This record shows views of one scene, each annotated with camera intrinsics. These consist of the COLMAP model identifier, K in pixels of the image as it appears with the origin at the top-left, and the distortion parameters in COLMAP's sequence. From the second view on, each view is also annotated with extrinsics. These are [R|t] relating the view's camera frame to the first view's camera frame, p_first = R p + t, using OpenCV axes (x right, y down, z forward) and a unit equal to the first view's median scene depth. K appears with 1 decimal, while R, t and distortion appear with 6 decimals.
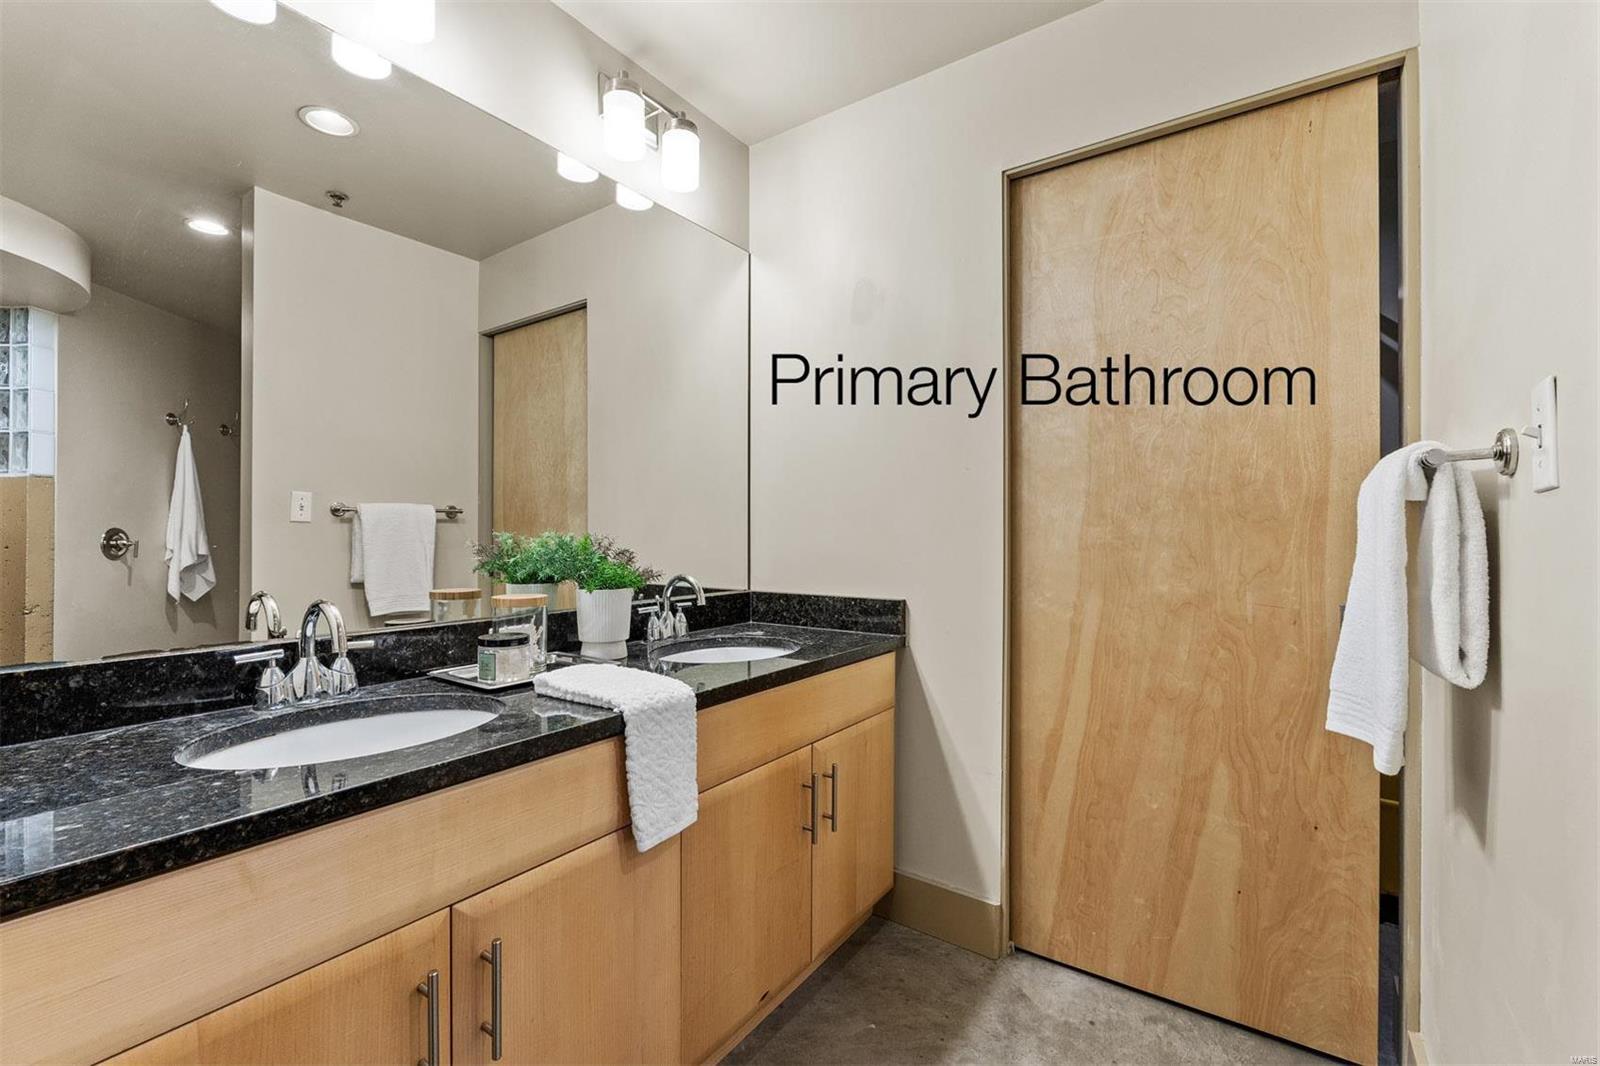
lens RADIAL K [[683.0, 0, 800.4], [0, 683.0, 526.3], [0, 0, 1]] dist [-0.004992, -0.001859]
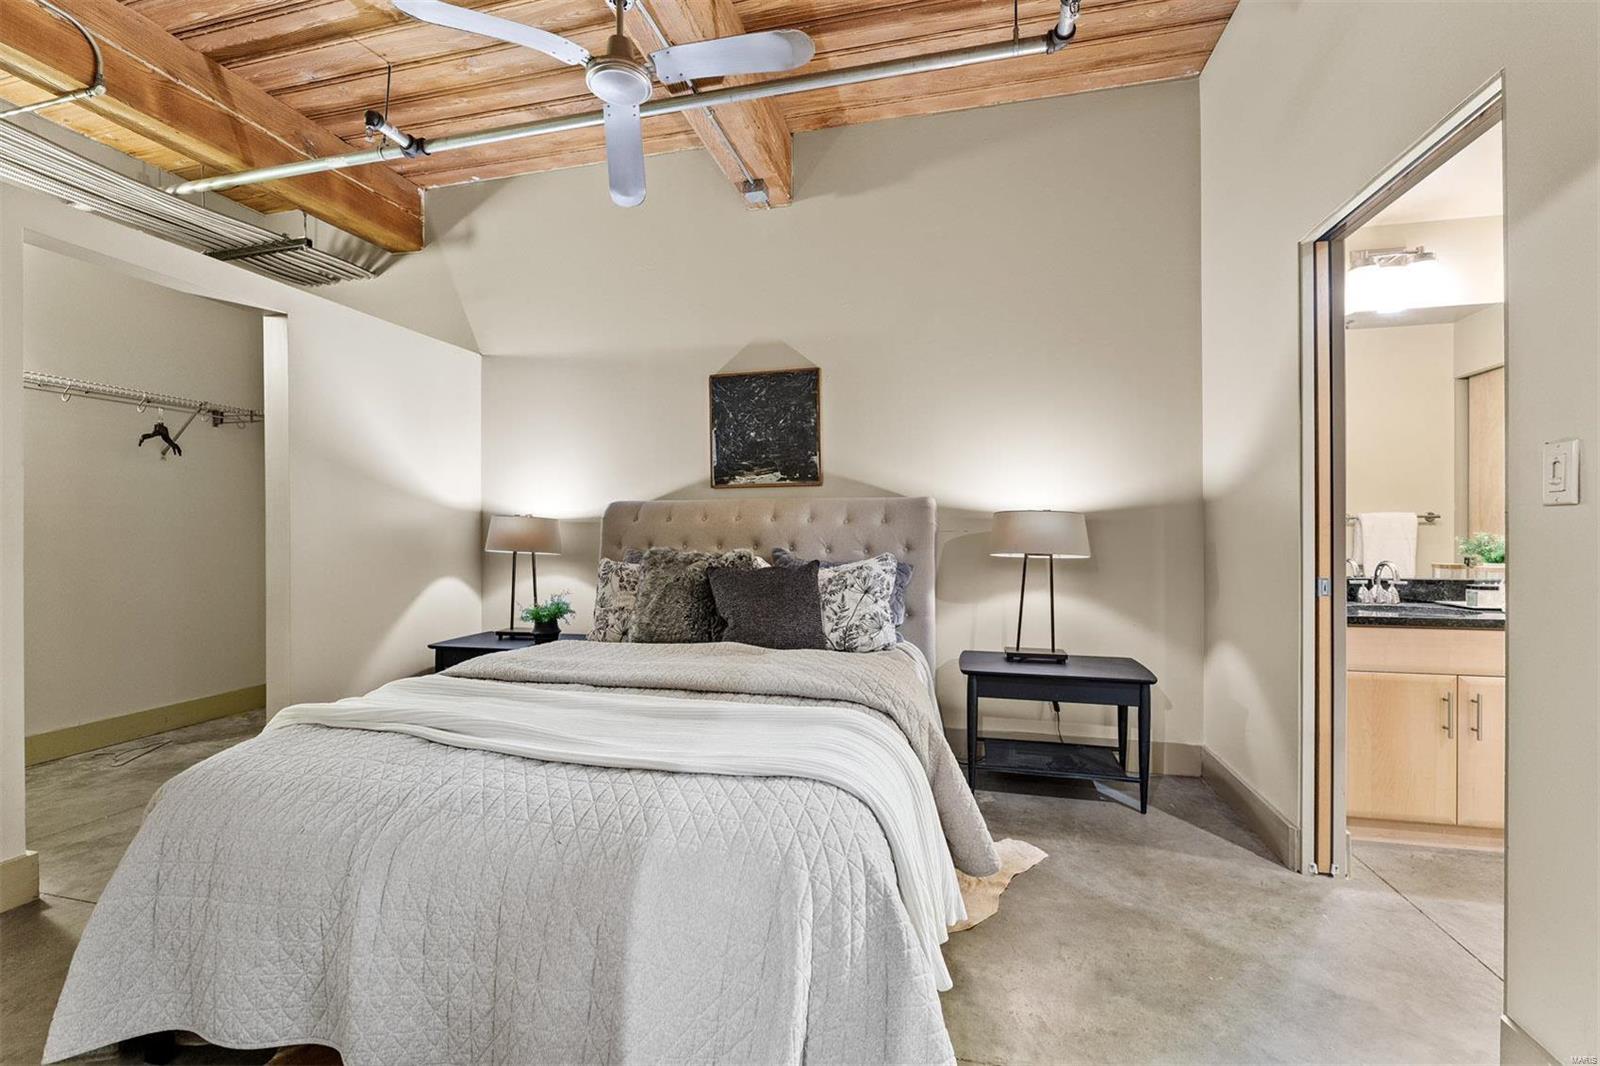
lens RADIAL K [[683.0, 0, 805.3], [0, 683.0, 535.1], [0, 0, 1]] dist [-0.004992, -0.001859]
pose [[0.373437, 0.005924, -0.927636, 0.543955], [0.008252, 0.999919, 0.009708, -0.016048], [0.927619, -0.011280, 0.373358, -1.289595]]
